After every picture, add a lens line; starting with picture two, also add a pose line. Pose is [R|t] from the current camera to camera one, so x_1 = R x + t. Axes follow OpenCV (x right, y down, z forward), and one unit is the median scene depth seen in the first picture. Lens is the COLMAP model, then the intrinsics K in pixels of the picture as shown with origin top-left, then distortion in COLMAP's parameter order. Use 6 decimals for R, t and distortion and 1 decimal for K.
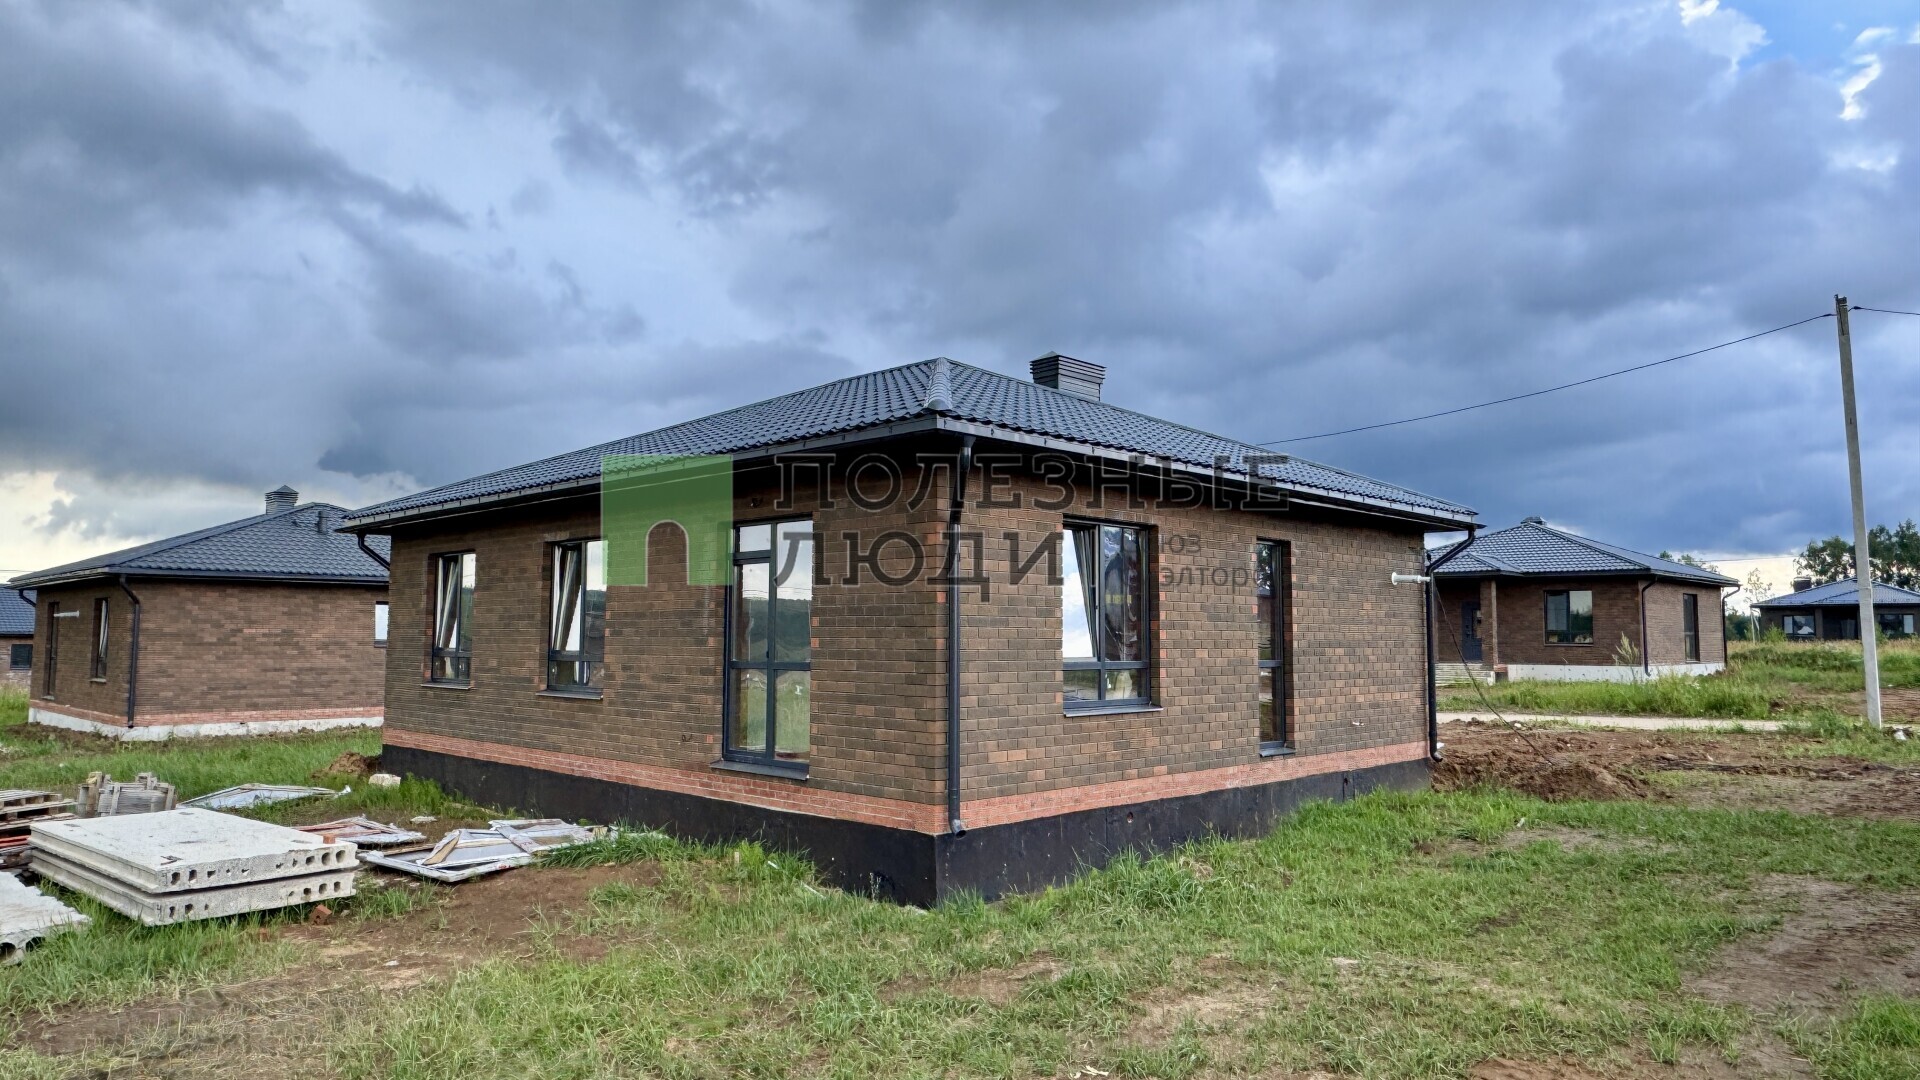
lens RADIAL K [[1220.8, 0, 960.0], [0, 1220.8, 540.0], [0, 0, 1]] dist [-0.001238, 0.003239]
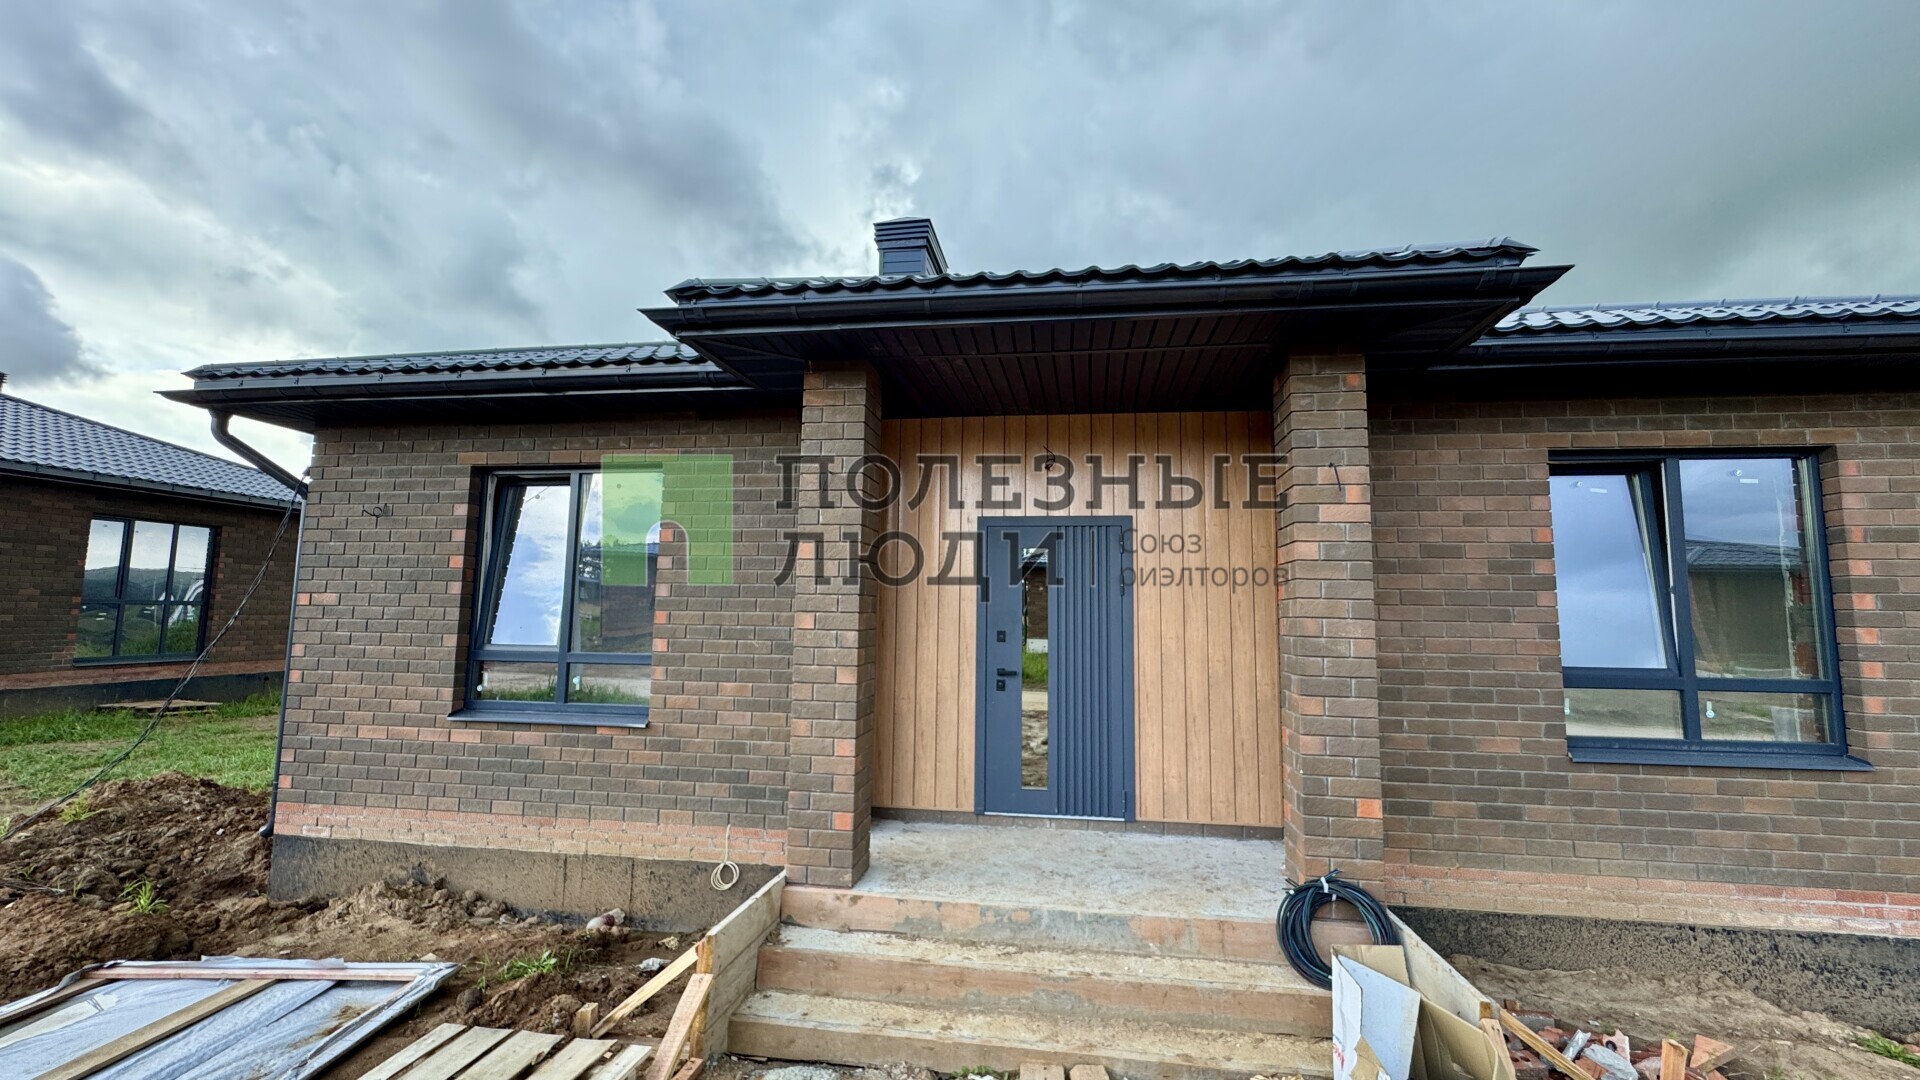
lens RADIAL K [[771.5, 0, 956.6], [0, 771.5, 536.4], [0, 0, 1]] dist [-0.002058, 0.000551]
pose [[-0.809144, -0.065142, -0.583989, 0.221180], [0.044291, 0.984248, -0.171157, 0.061230], [0.585939, -0.164356, -0.793512, 0.915197]]
